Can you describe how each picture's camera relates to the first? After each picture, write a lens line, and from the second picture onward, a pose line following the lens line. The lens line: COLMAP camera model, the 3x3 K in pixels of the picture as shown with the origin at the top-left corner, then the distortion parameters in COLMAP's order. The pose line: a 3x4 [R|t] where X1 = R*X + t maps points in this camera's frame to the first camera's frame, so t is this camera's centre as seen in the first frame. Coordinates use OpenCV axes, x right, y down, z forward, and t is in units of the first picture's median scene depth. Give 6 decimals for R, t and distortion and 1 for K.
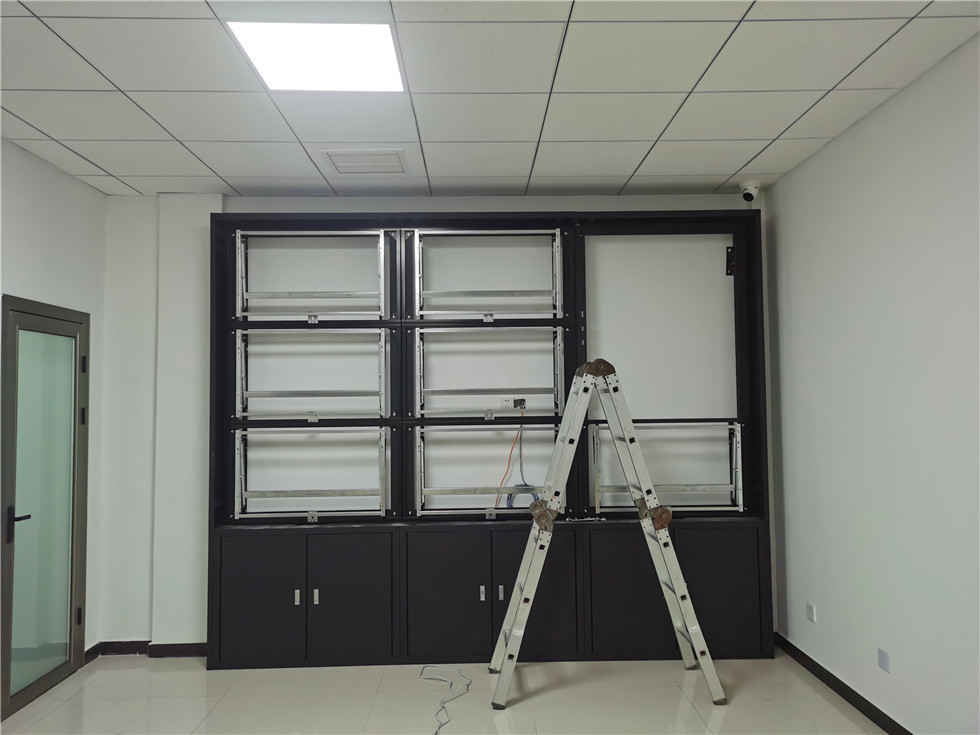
lens RADIAL K [[761.1, 0, 496.8], [0, 761.1, 370.4], [0, 0, 1]] dist [0.047597, -0.009111]
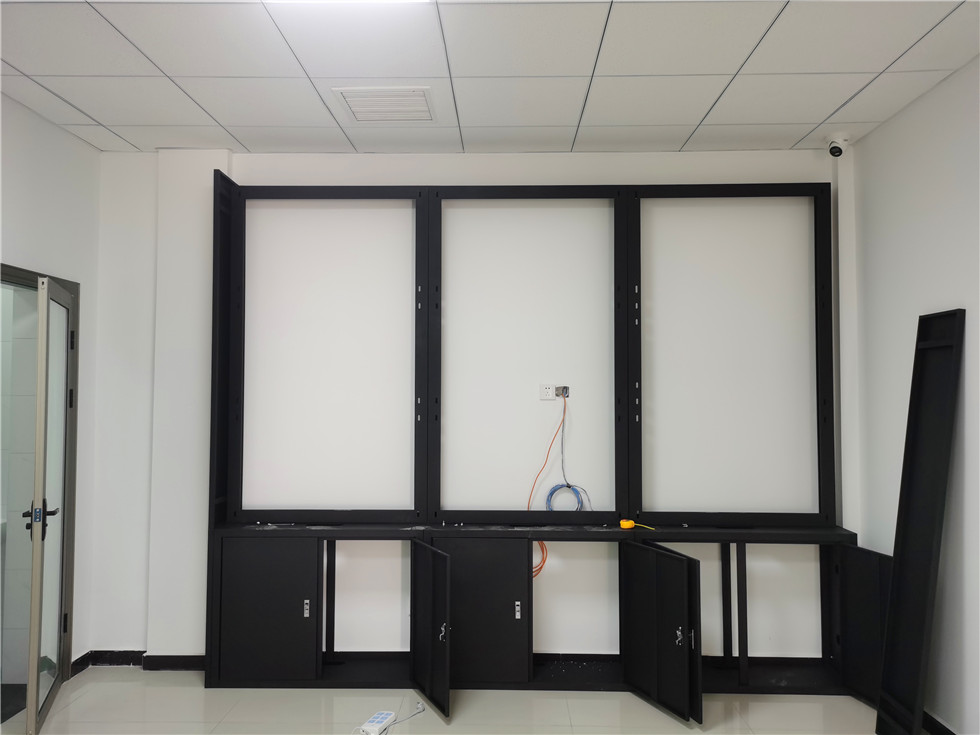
lens RADIAL K [[761.1, 0, 498.3], [0, 761.1, 365.4], [0, 0, 1]] dist [0.047597, -0.009111]
pose [[0.998903, 0.011775, -0.045328, -0.004483], [-0.011331, 0.999885, 0.010046, 0.006527], [0.045441, -0.009521, 0.998922, 0.130089]]
